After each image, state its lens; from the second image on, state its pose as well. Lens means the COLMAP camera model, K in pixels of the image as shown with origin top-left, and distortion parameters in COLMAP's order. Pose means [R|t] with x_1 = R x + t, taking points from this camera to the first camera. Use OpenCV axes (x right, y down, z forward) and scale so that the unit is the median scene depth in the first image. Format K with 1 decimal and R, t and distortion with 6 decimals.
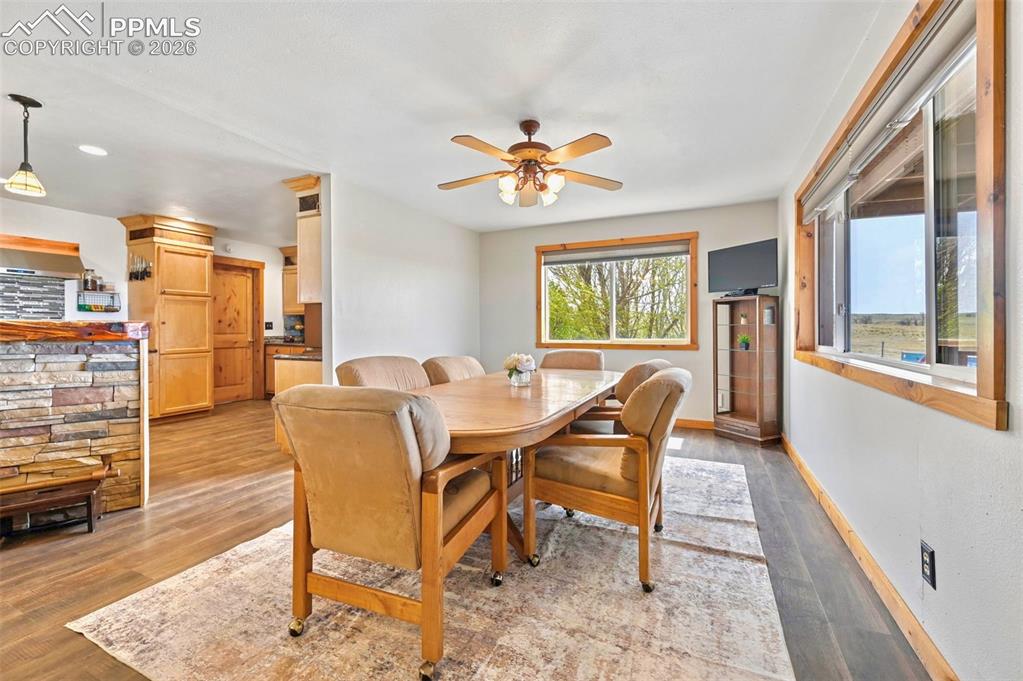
lens RADIAL K [[413.1, 0, 519.4], [0, 413.1, 330.9], [0, 0, 1]] dist [0.001206, 0.000351]
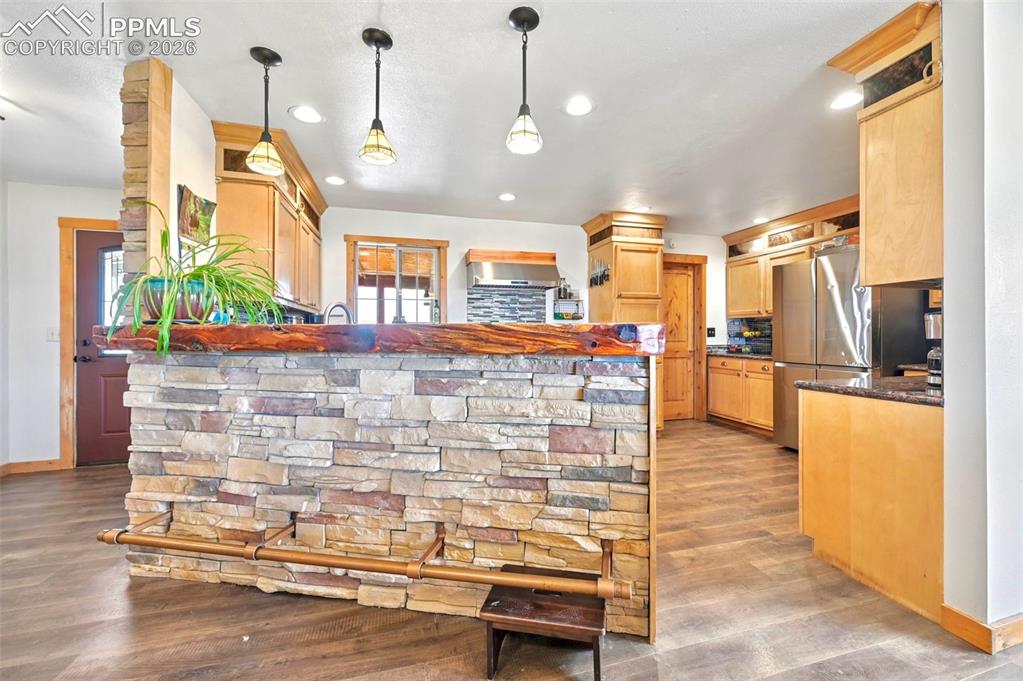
lens RADIAL K [[407.7, 0, 527.7], [0, 407.7, 338.2], [0, 0, 1]] dist [-0.000368, 0.000079]
pose [[0.654655, 0.002007, -0.755925, -0.351597], [-0.002064, 0.999997, 0.000868, -0.000923], [0.755925, 0.000992, 0.654657, 0.291758]]
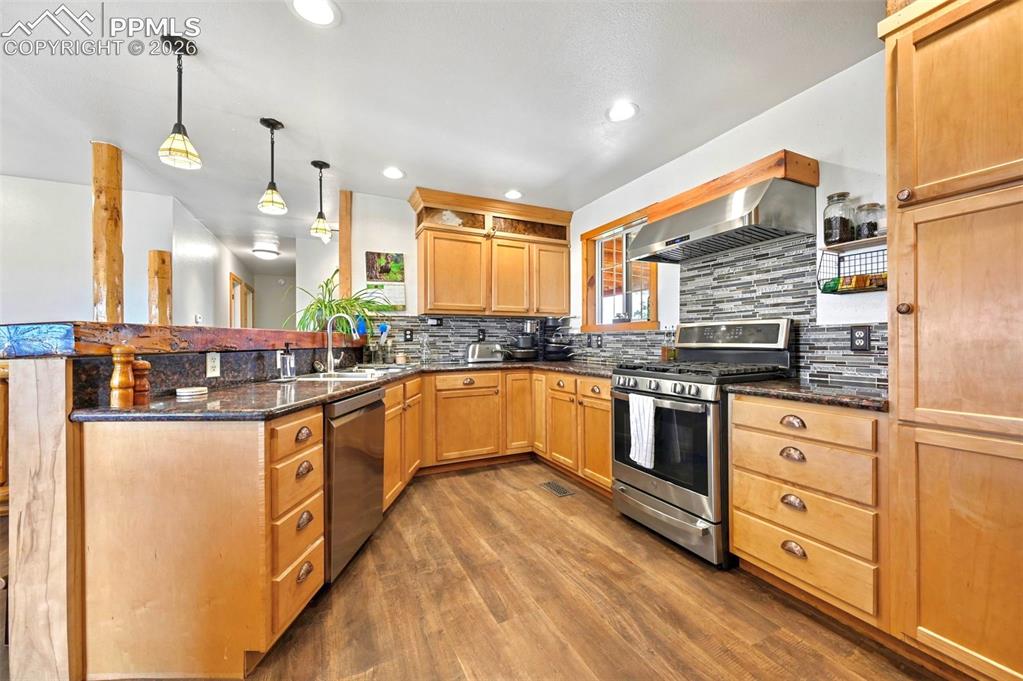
lens RADIAL K [[403.2, 0, 529.2], [0, 403.2, 341.6], [0, 0, 1]] dist [0.000397, 0.000091]
pose [[-0.622213, 0.008797, -0.782799, -0.540593], [0.004522, 0.999961, 0.007642, -0.001365], [0.782835, 0.001215, -0.622228, 1.066259]]
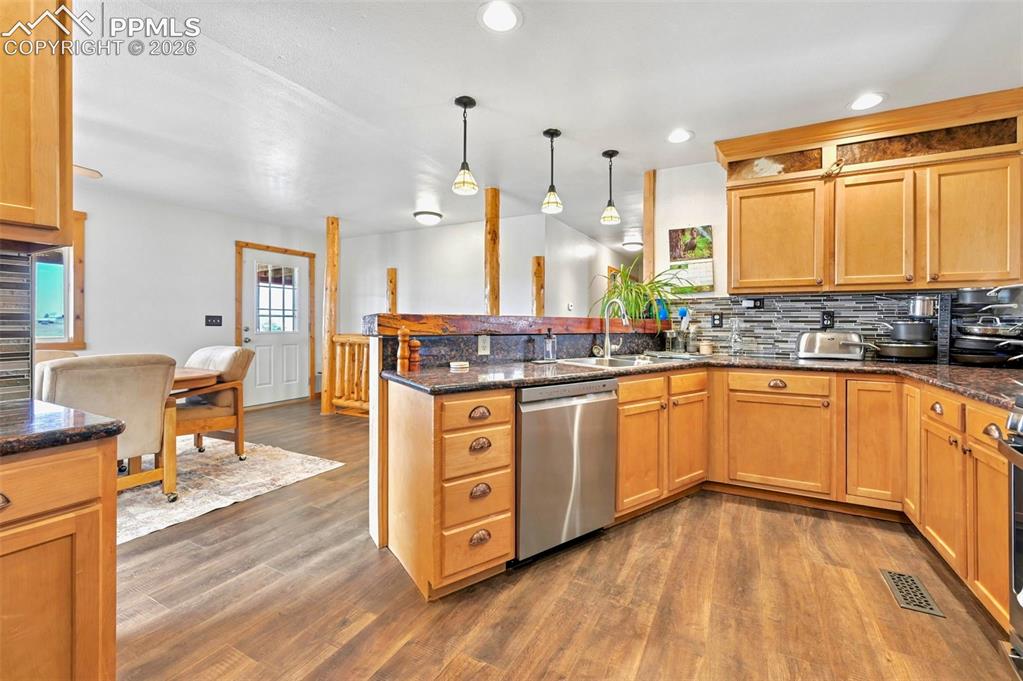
lens RADIAL K [[416.0, 0, 539.9], [0, 416.0, 325.2], [0, 0, 1]] dist [-0.000402, -0.000041]
pose [[-0.999388, -0.001028, 0.034970, -0.760845], [-0.000796, 0.999978, 0.006645, -0.005523], [-0.034976, 0.006613, -0.999366, 1.089558]]
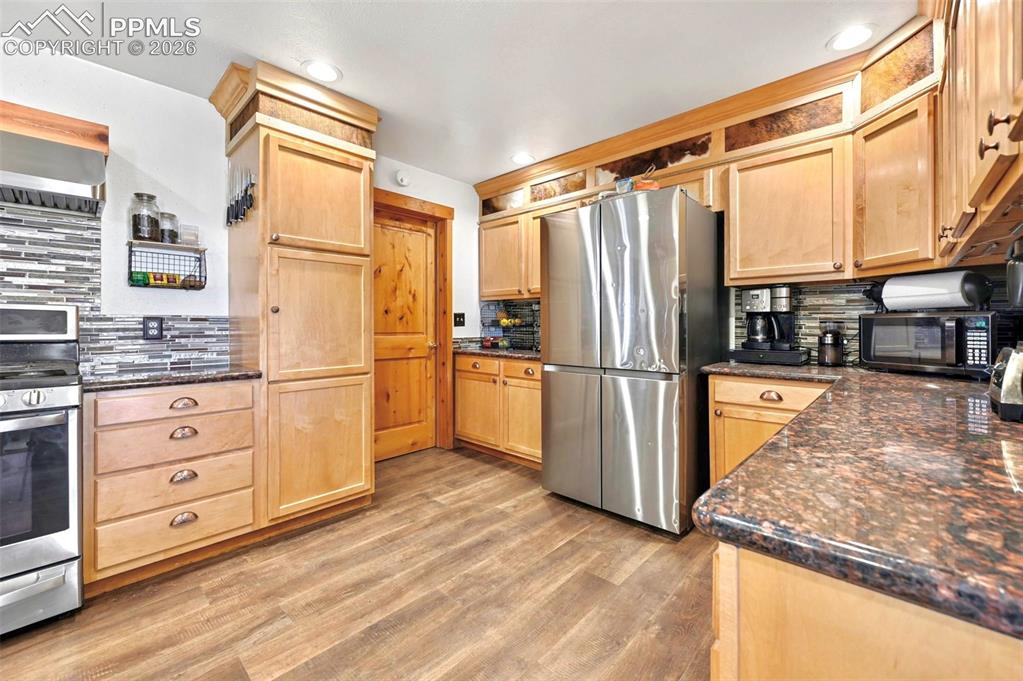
lens RADIAL K [[413.1, 0, 519.4], [0, 413.1, 330.9], [0, 0, 1]] dist [0.001206, 0.000351]
pose [[0.949003, 0.001739, -0.315262, -0.526411], [-0.000209, 0.999988, 0.004885, 0.000541], [0.315267, -0.004570, 0.948992, 0.733180]]
